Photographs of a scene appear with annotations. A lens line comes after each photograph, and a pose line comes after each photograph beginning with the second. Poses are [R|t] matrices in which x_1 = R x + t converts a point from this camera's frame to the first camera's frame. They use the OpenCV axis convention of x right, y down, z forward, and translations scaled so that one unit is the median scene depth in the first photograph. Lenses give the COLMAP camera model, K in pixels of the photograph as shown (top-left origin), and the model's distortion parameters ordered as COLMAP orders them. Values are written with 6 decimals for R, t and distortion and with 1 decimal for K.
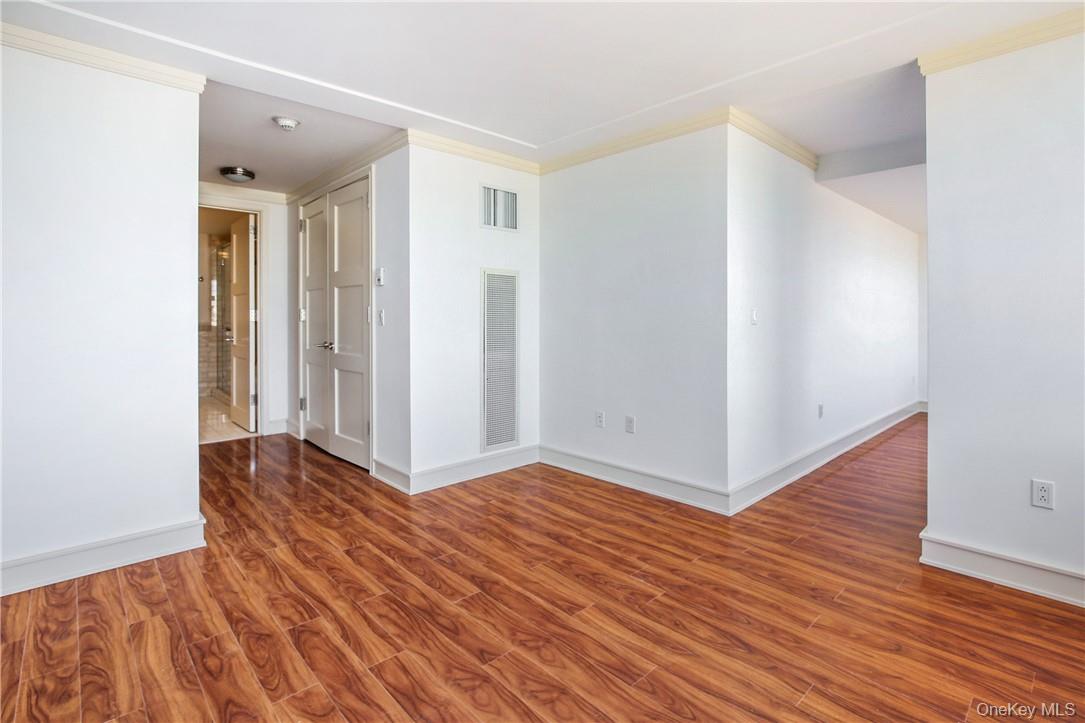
lens RADIAL K [[518.4, 0, 548.9], [0, 518.4, 316.2], [0, 0, 1]] dist [-0.020659, 0.005338]
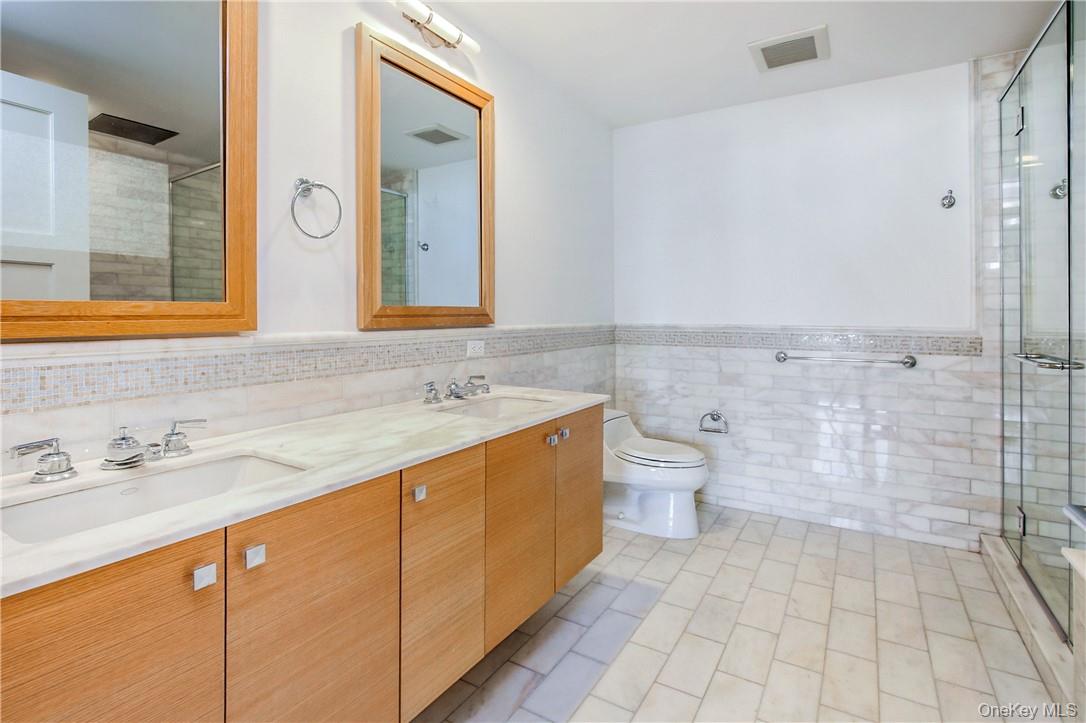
lens RADIAL K [[518.9, 0, 545.9], [0, 518.9, 318.4], [0, 0, 1]] dist [-0.020659, 0.005338]
pose [[0.255235, 0.001000, -0.966879, -0.413254], [0.003761, 0.999991, 0.002027, 0.004967], [0.966872, -0.004153, 0.255228, 0.649929]]
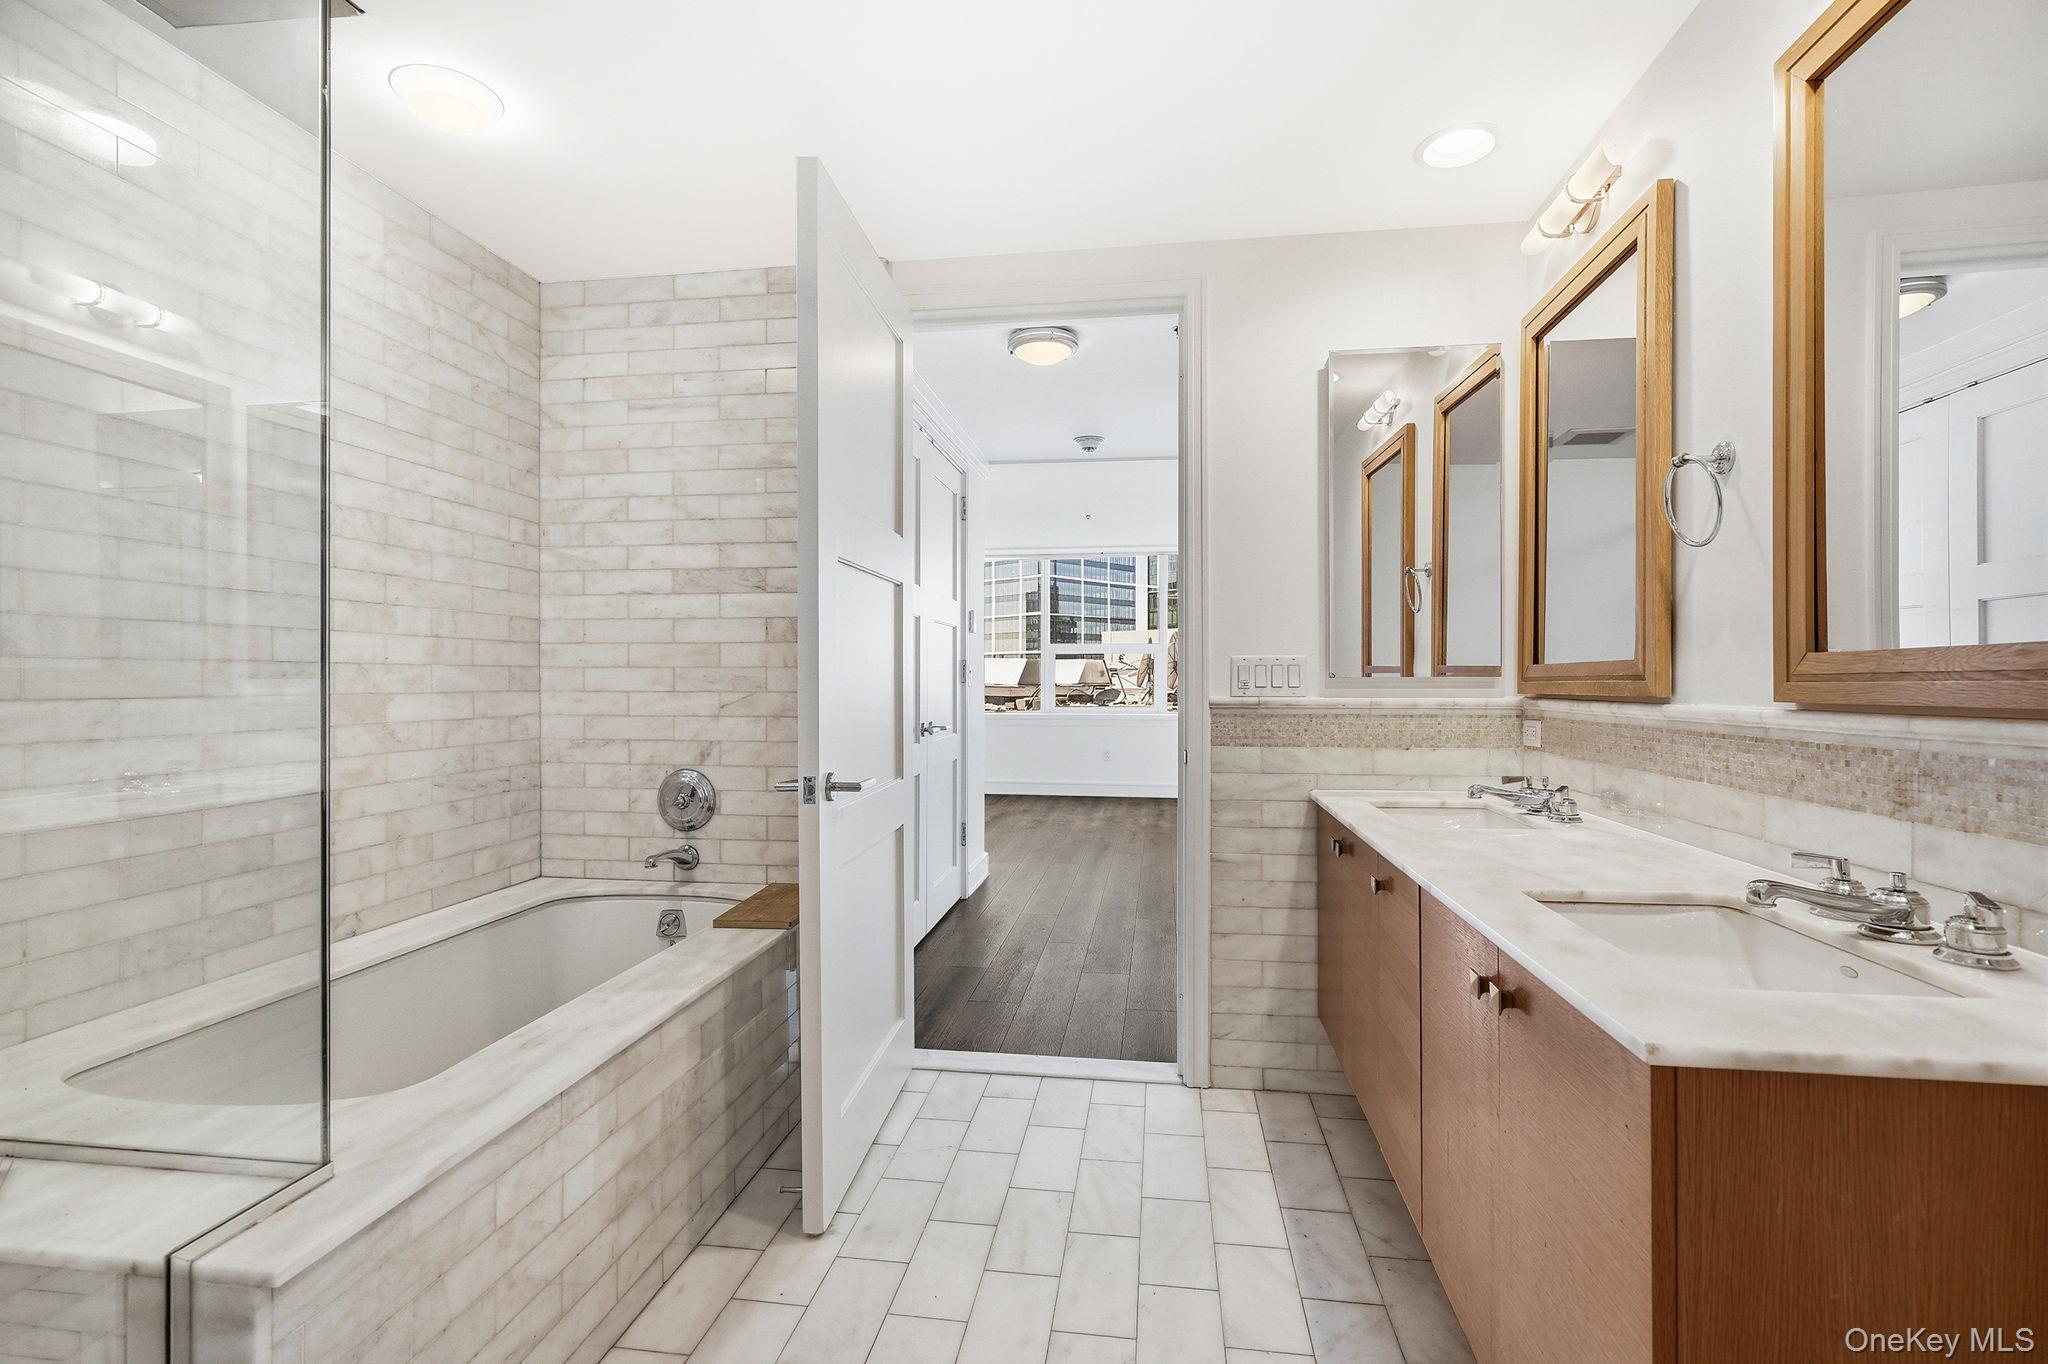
lens RADIAL K [[943.1, 0, 1023.9], [0, 943.1, 677.6], [0, 0, 1]] dist [-0.002657, 0.001641]
pose [[-0.619949, -0.003889, 0.784633, -0.668323], [-0.006821, 0.999977, -0.000433, 0.005530], [-0.784613, -0.005620, -0.619961, 0.842311]]
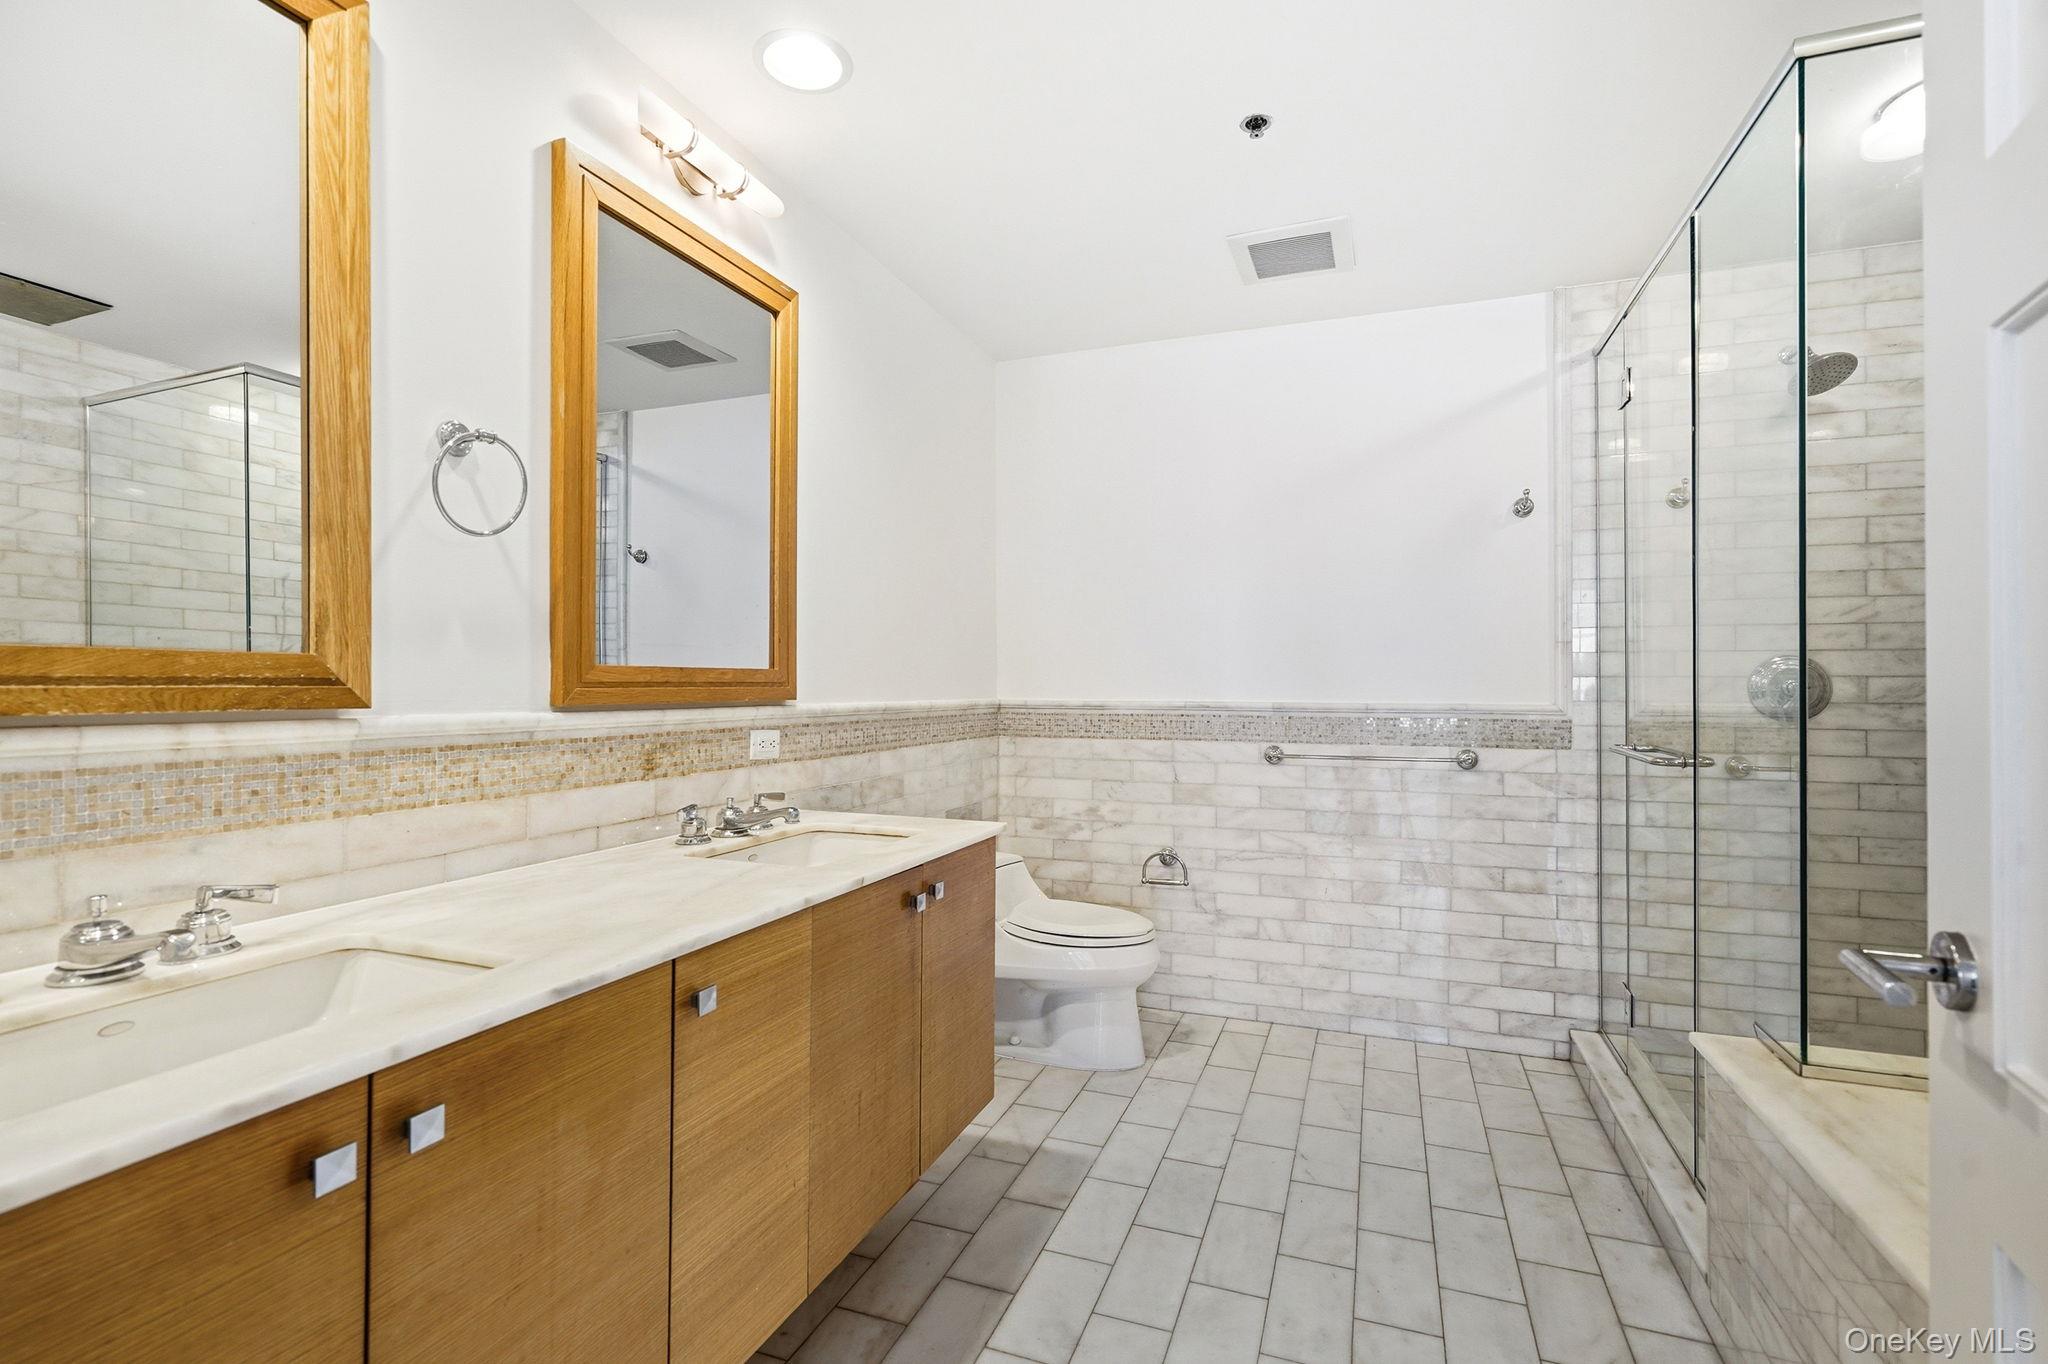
lens RADIAL K [[943.1, 0, 1017.4], [0, 943.1, 685.2], [0, 0, 1]] dist [-0.002657, 0.001641]
pose [[0.433900, -0.008846, -0.900918, -0.409513], [0.003355, 0.999961, -0.008202, 0.006596], [0.900955, 0.000536, 0.433913, 0.632622]]
